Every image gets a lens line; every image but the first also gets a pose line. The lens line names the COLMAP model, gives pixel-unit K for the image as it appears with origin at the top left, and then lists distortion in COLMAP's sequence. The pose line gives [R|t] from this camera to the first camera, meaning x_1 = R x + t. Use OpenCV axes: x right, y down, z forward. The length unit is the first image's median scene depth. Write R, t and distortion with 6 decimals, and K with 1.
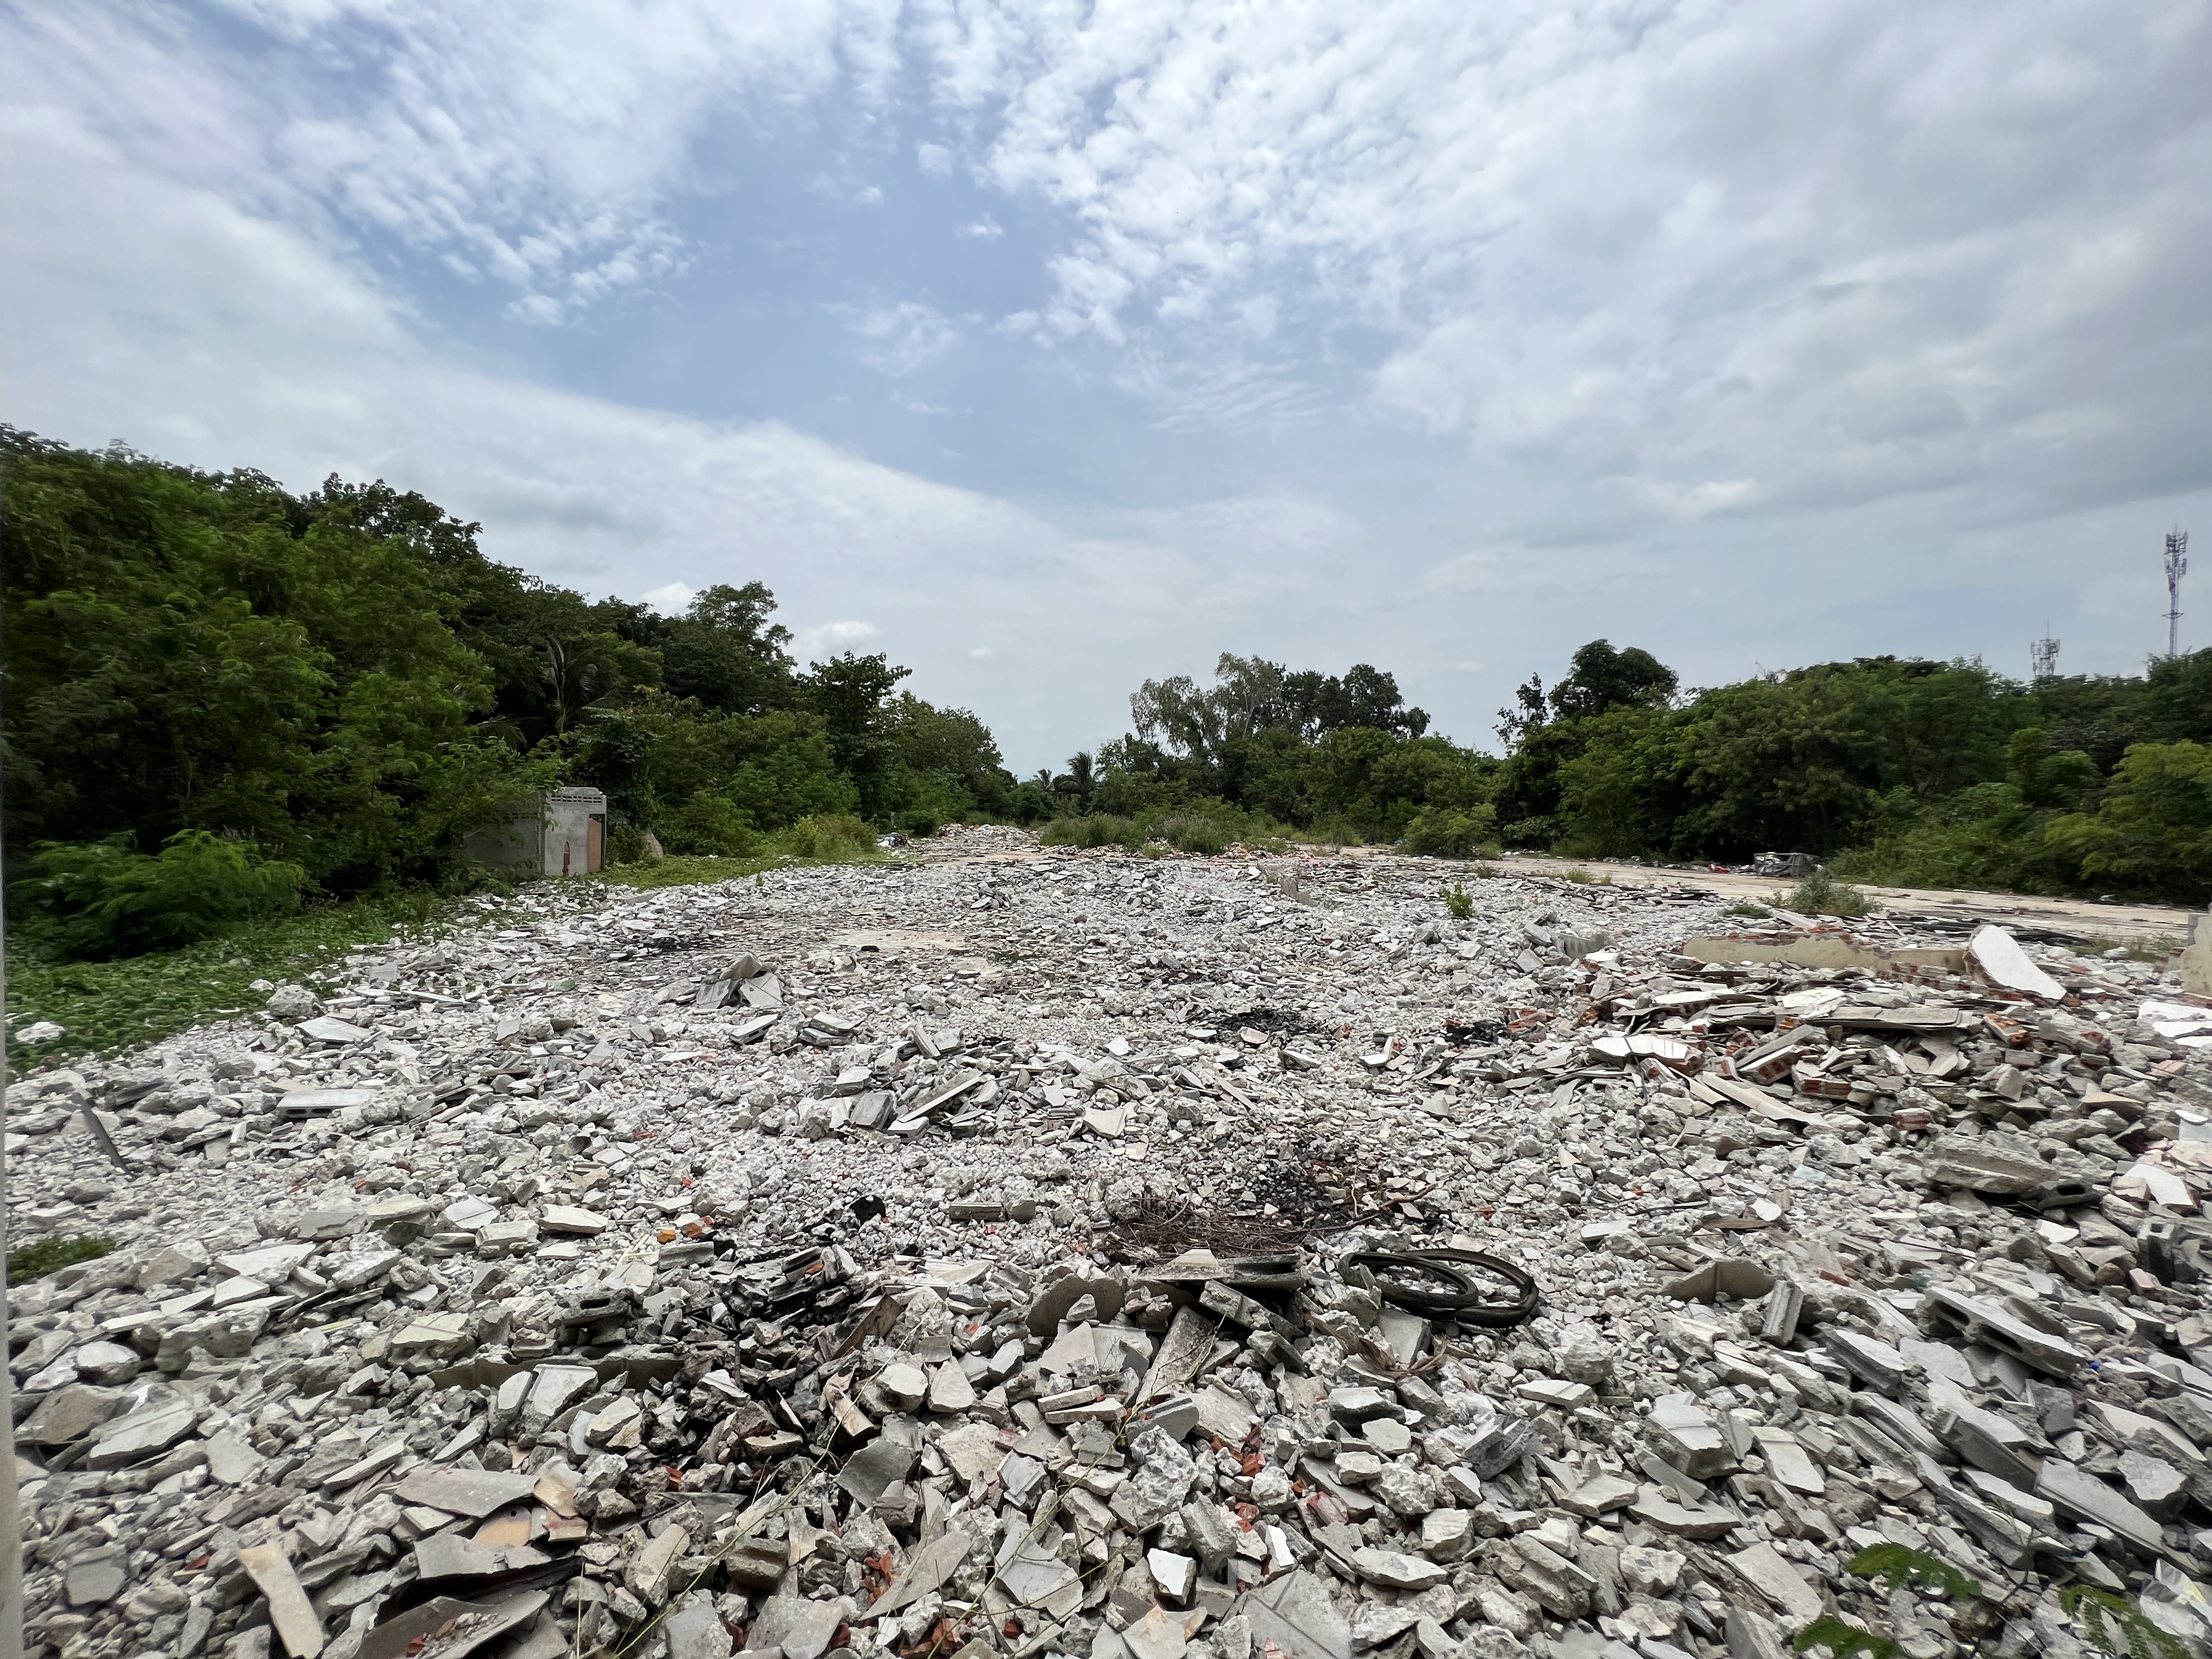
lens RADIAL K [[891.0, 0, 1105.0], [0, 891.0, 763.1], [0, 0, 1]] dist [0.000323, -0.000159]
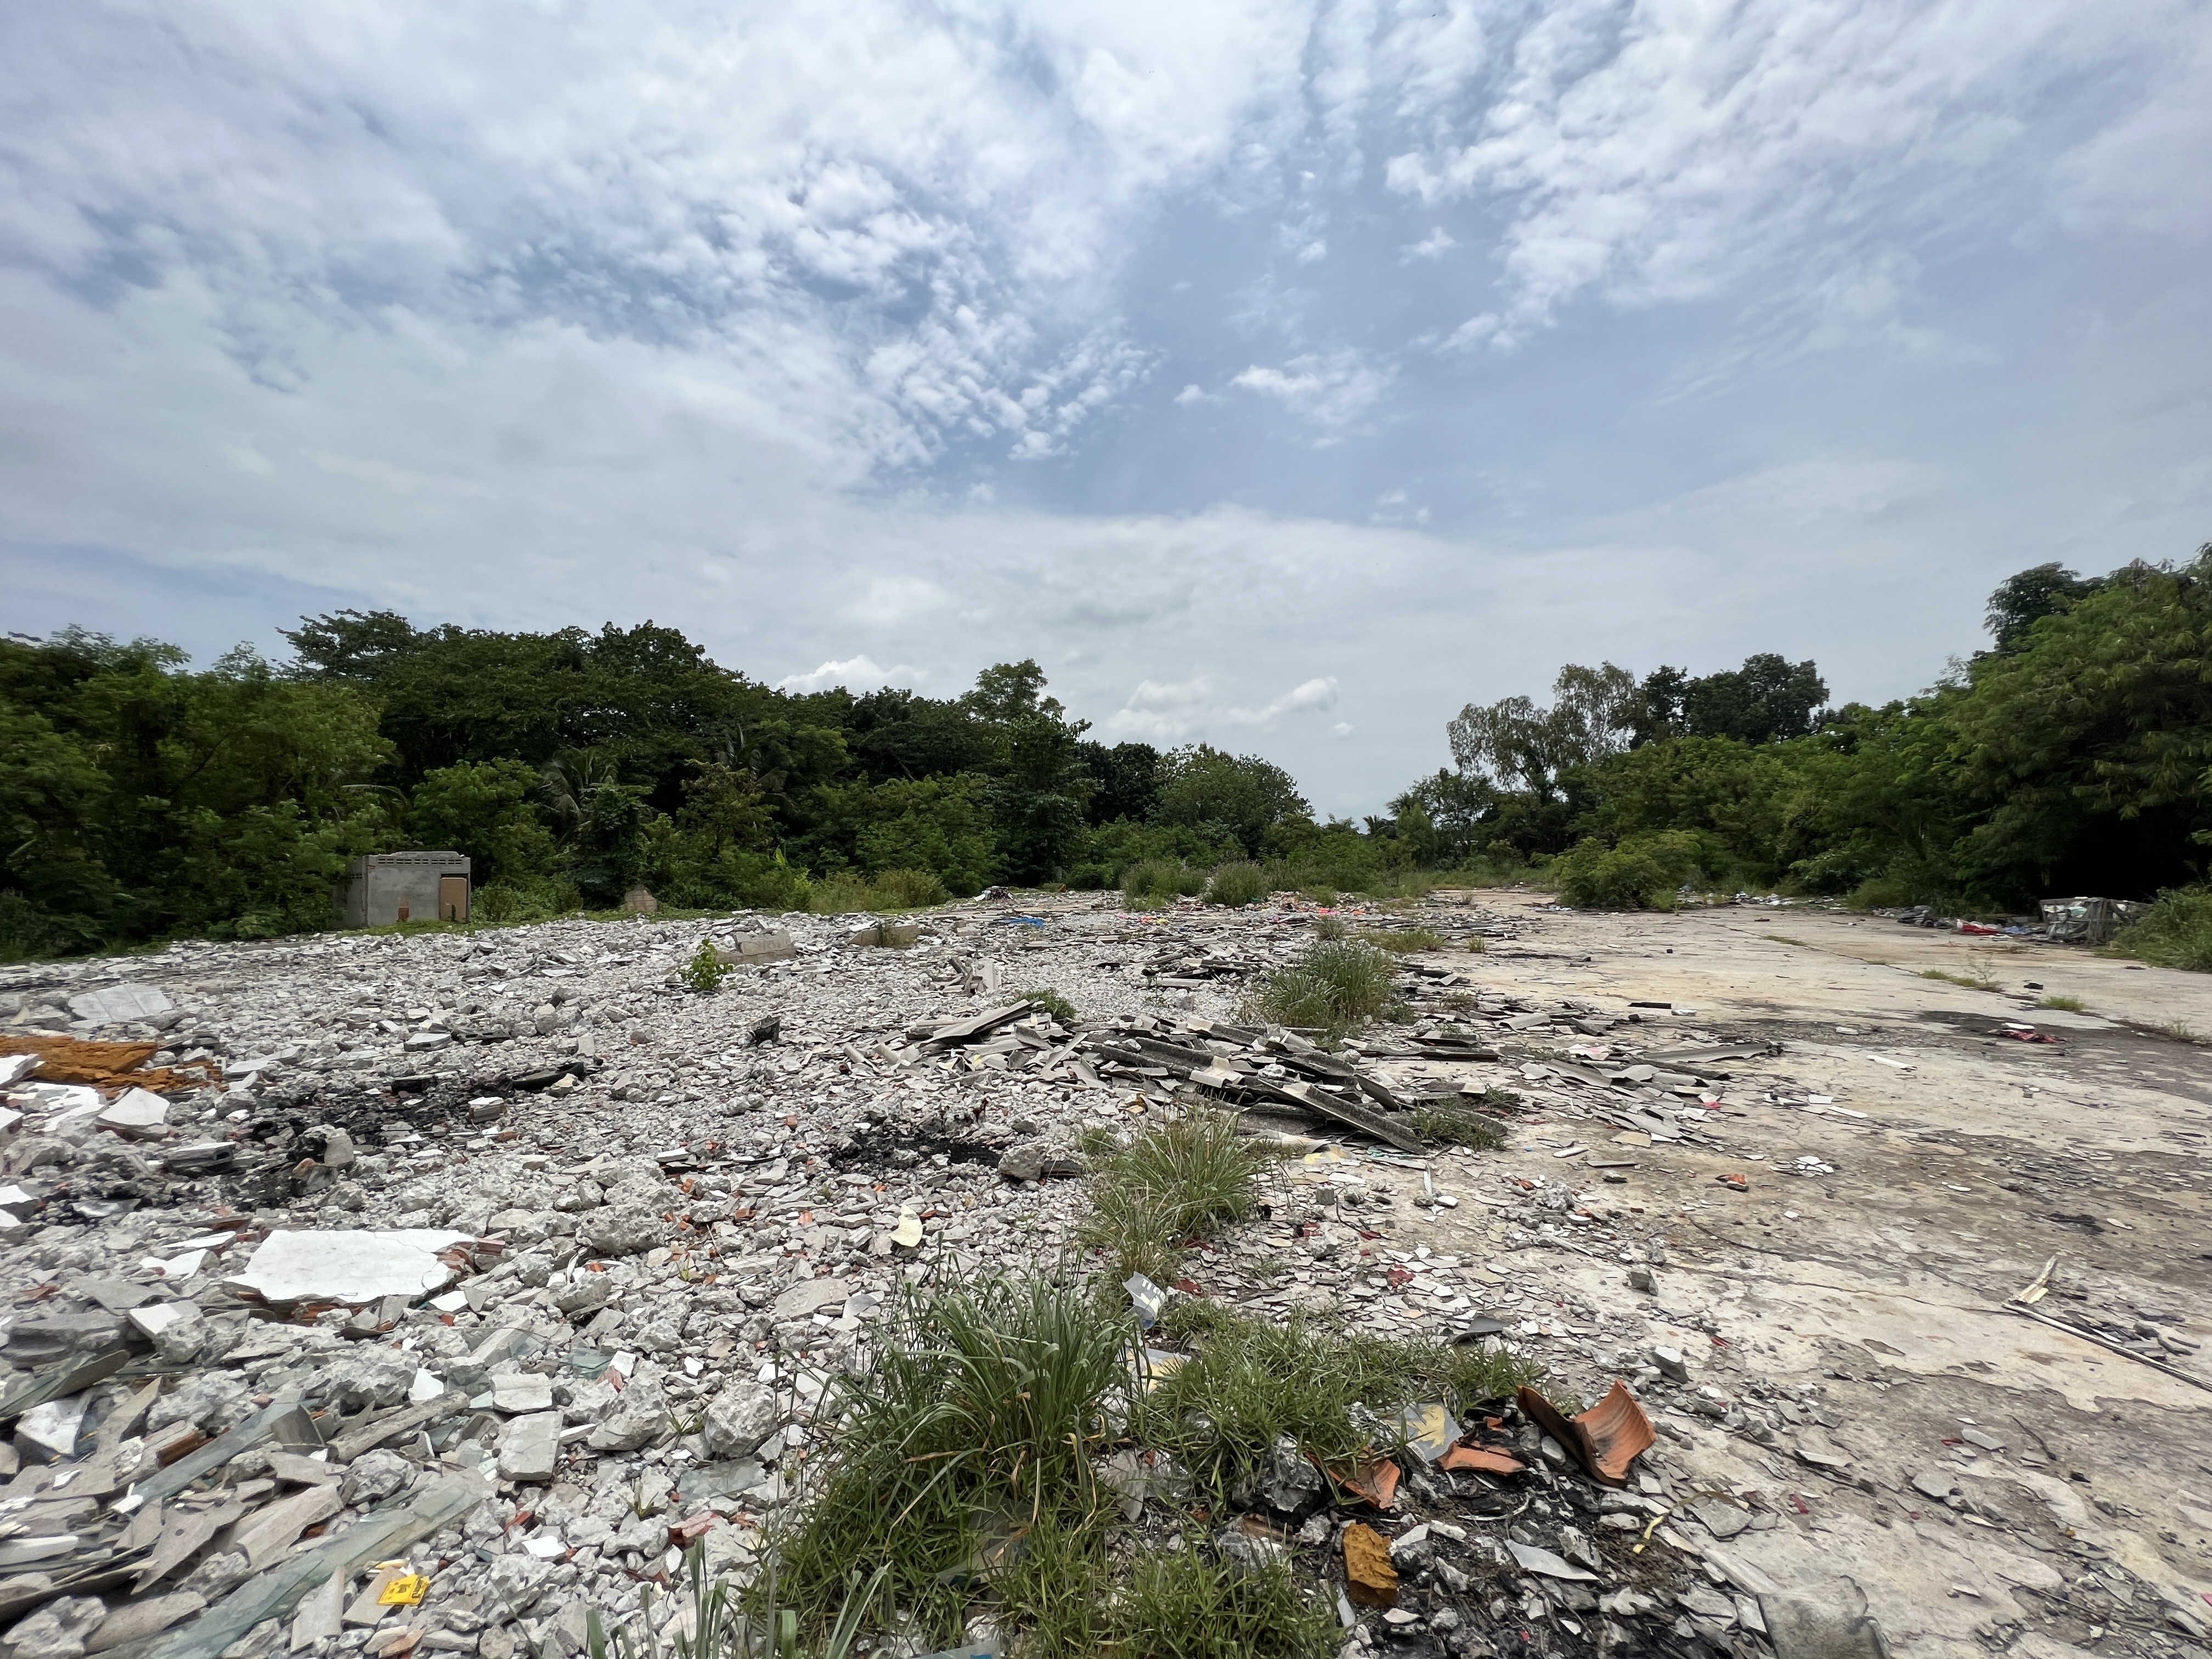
lens RADIAL K [[882.4, 0, 1106.0], [0, 882.4, 829.5], [0, 0, 1]] dist [0.001244, 0.000027]
pose [[0.869469, -0.038235, -0.492506, 0.113176], [0.047382, 0.998858, 0.006104, 0.004685], [0.491710, -0.028643, 0.870288, 0.045811]]
